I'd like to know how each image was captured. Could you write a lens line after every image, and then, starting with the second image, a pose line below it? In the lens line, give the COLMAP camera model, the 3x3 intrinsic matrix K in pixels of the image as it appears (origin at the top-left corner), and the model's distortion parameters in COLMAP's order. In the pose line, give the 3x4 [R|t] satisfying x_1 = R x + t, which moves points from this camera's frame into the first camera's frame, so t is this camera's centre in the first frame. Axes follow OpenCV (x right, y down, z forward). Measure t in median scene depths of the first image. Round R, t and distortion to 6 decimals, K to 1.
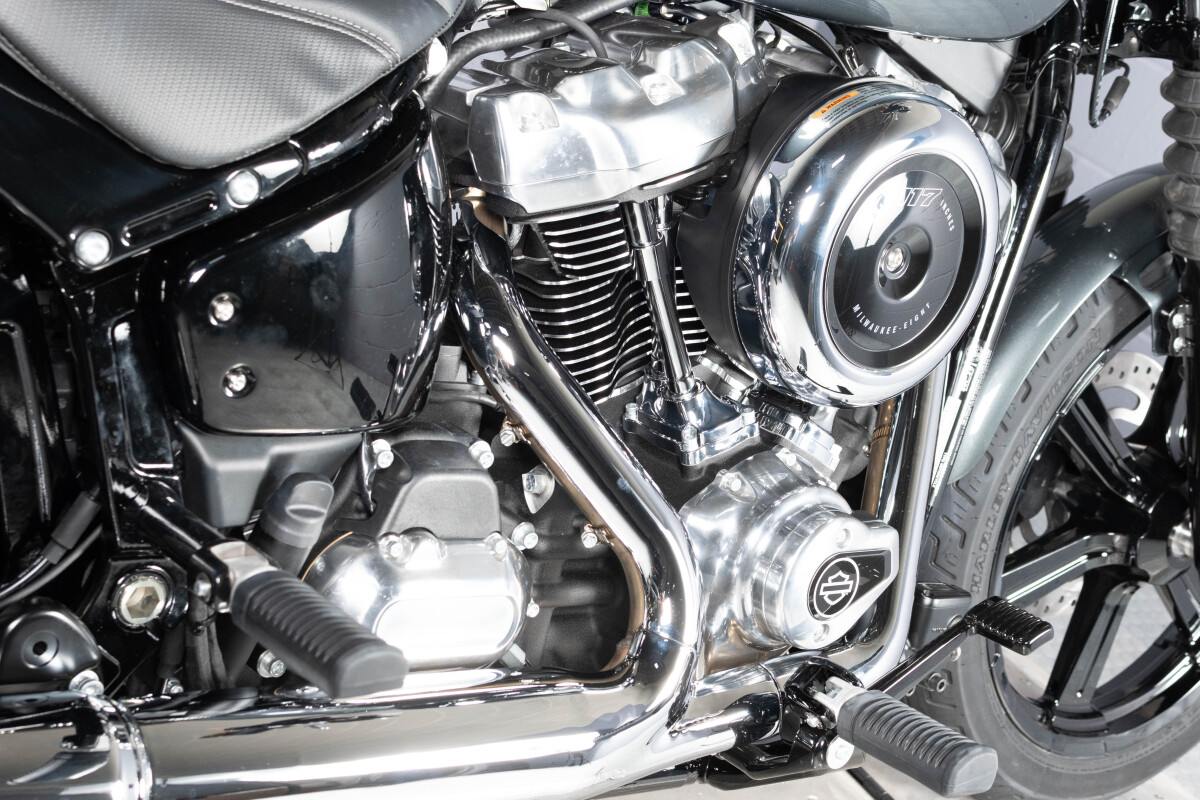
lens RADIAL K [[1911.1, 0, 587.7], [0, 1911.1, 397.3], [0, 0, 1]] dist [0.002319, 0.000000]
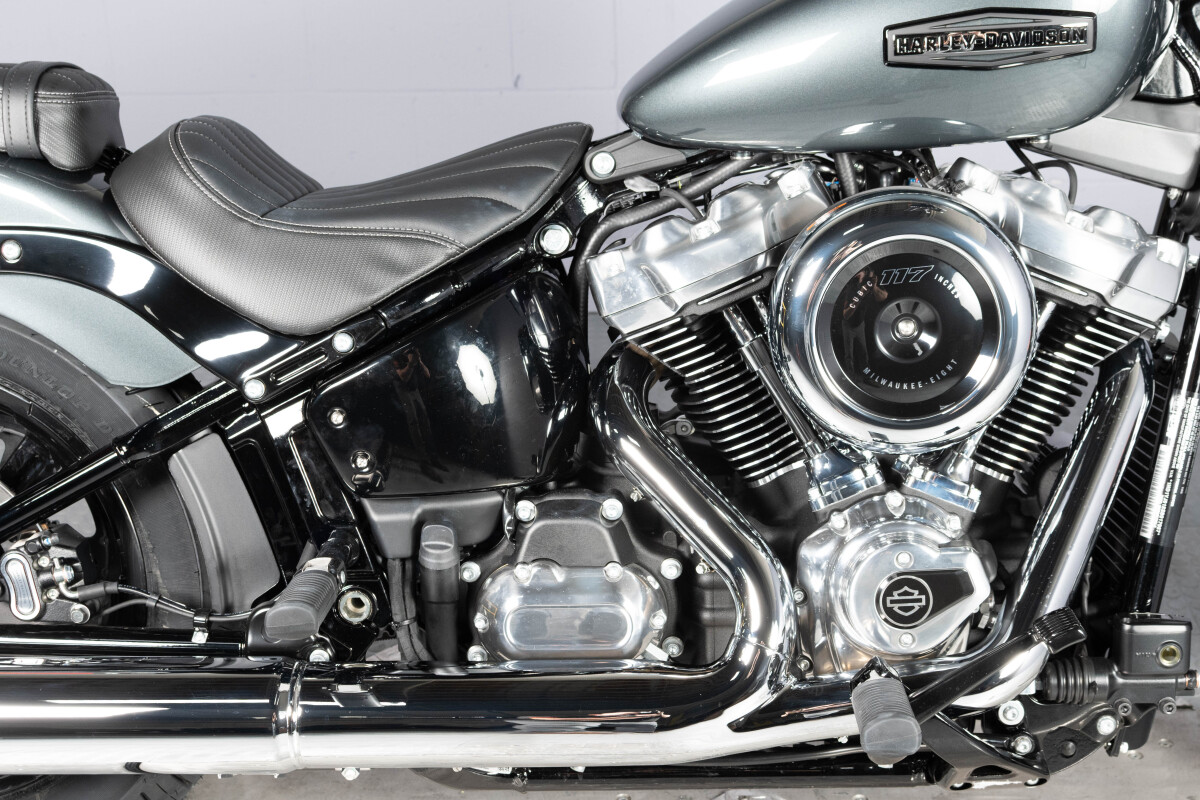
lens RADIAL K [[1911.1, 0, 596.4], [0, 1911.1, 407.9], [0, 0, 1]] dist [0.002319, 0.000000]
pose [[0.732412, -0.114461, -0.671172, 0.995947], [0.041585, 0.991448, -0.123700, 0.146447], [0.679591, 0.062689, 0.730908, -0.039300]]
